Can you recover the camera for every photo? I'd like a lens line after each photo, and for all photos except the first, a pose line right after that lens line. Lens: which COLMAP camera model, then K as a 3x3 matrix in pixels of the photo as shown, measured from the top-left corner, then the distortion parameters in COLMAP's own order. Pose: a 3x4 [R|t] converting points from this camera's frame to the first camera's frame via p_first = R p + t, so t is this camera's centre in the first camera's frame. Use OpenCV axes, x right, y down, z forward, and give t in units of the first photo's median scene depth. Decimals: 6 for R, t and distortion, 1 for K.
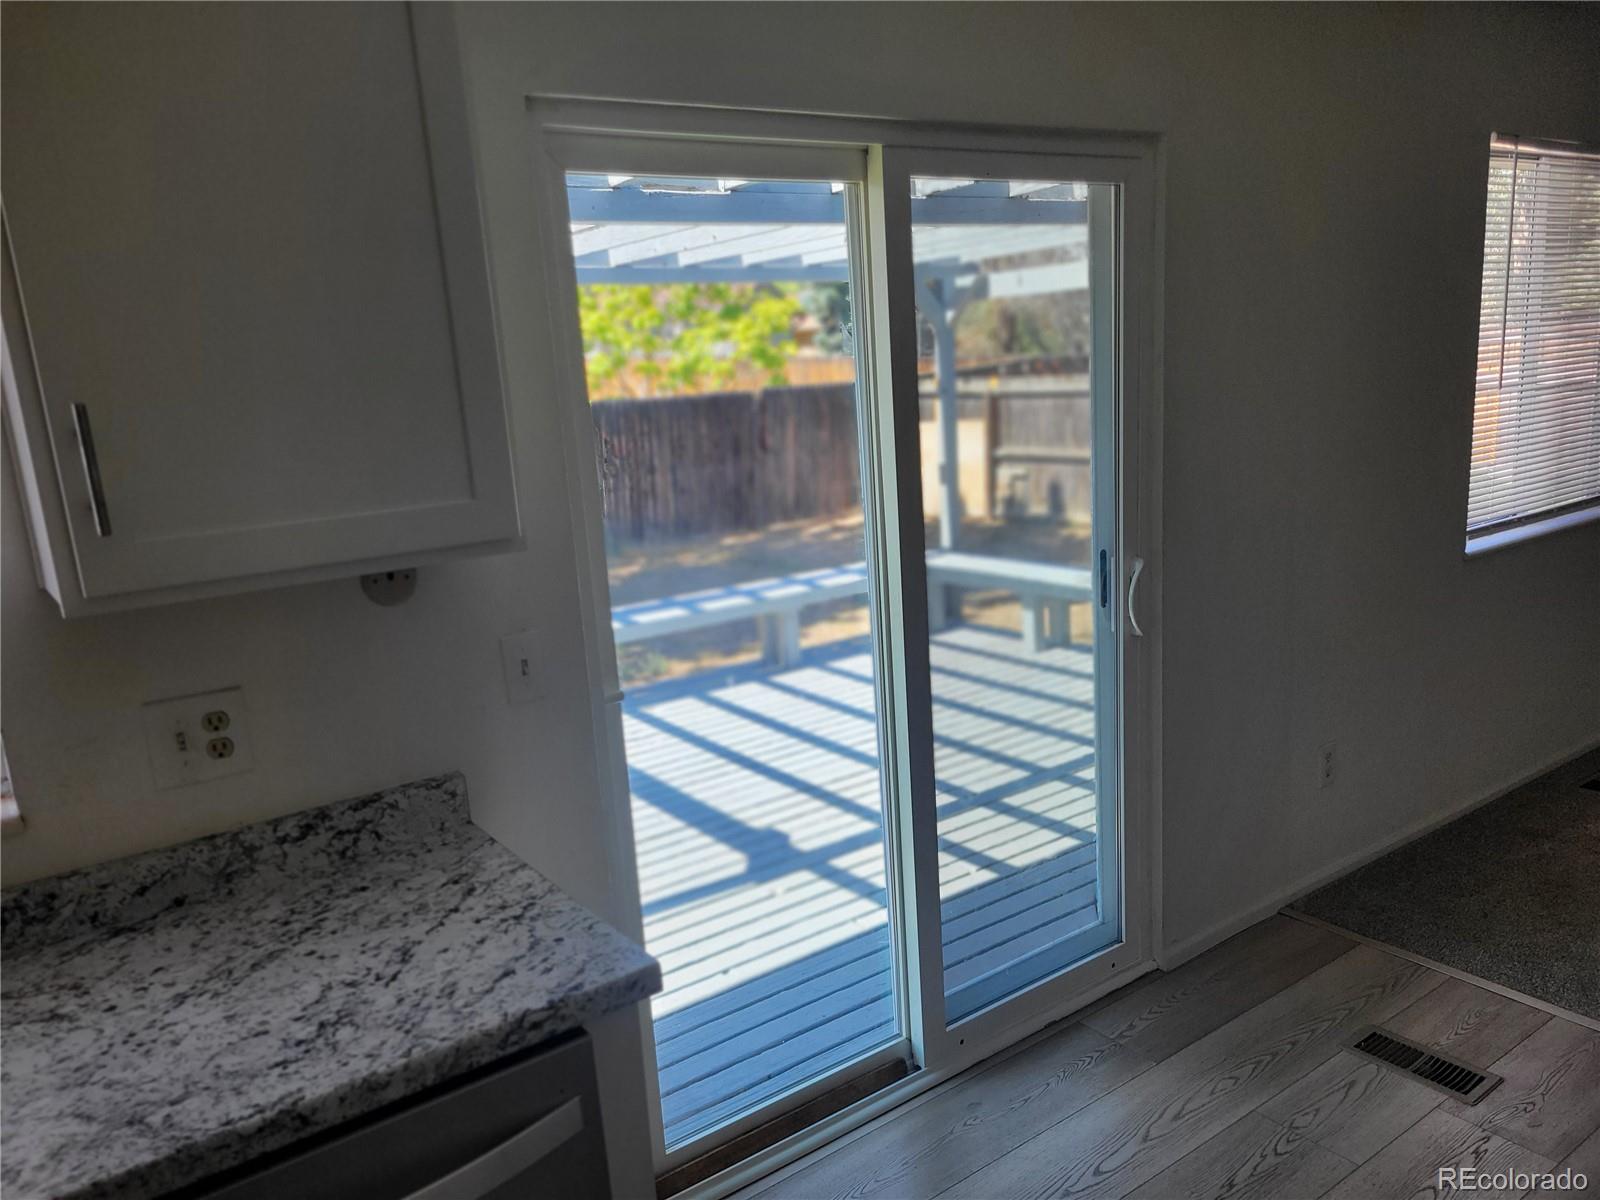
lens RADIAL K [[1184.6, 0, 821.8], [0, 1184.6, 630.7], [0, 0, 1]] dist [0.034741, -0.007824]
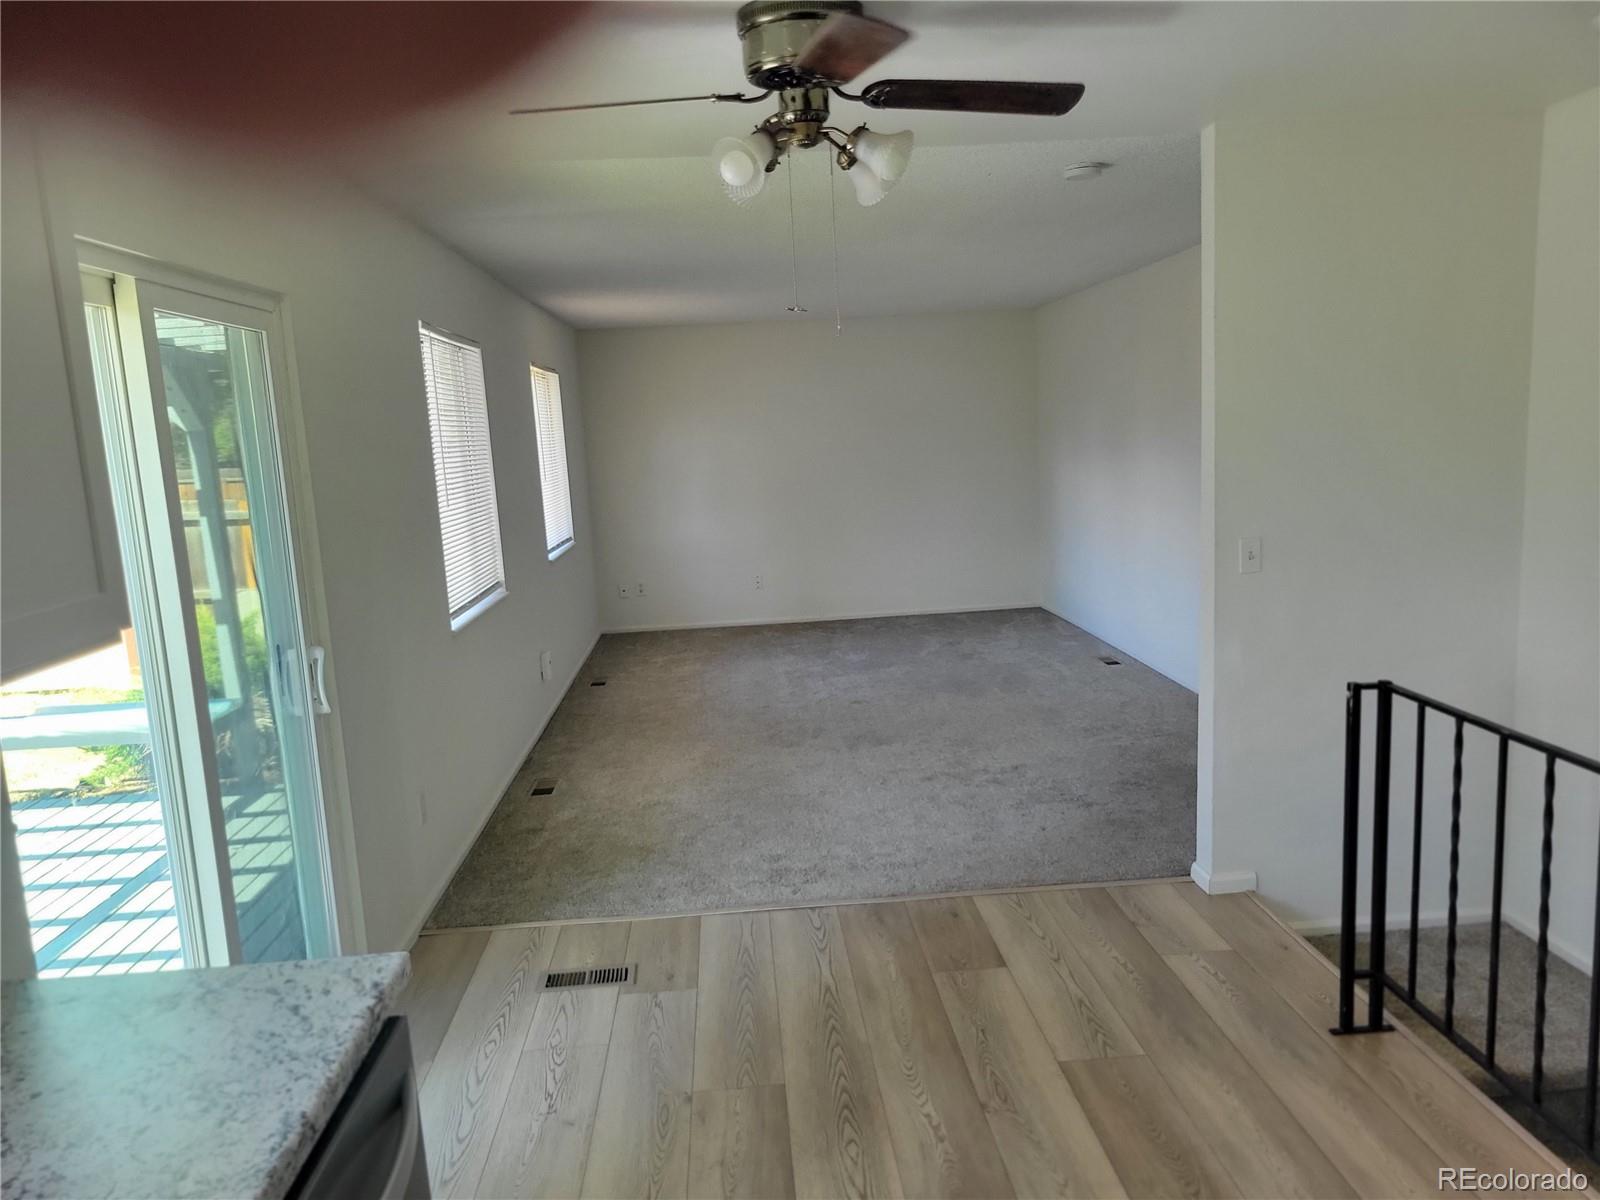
lens RADIAL K [[1184.6, 0, 797.6], [0, 1184.6, 601.9], [0, 0, 1]] dist [0.034741, -0.007824]
pose [[0.539901, -0.083161, 0.837610, -0.482915], [0.197479, 0.979848, -0.030007, 0.025240], [-0.818235, 0.181611, 0.545443, -0.022372]]
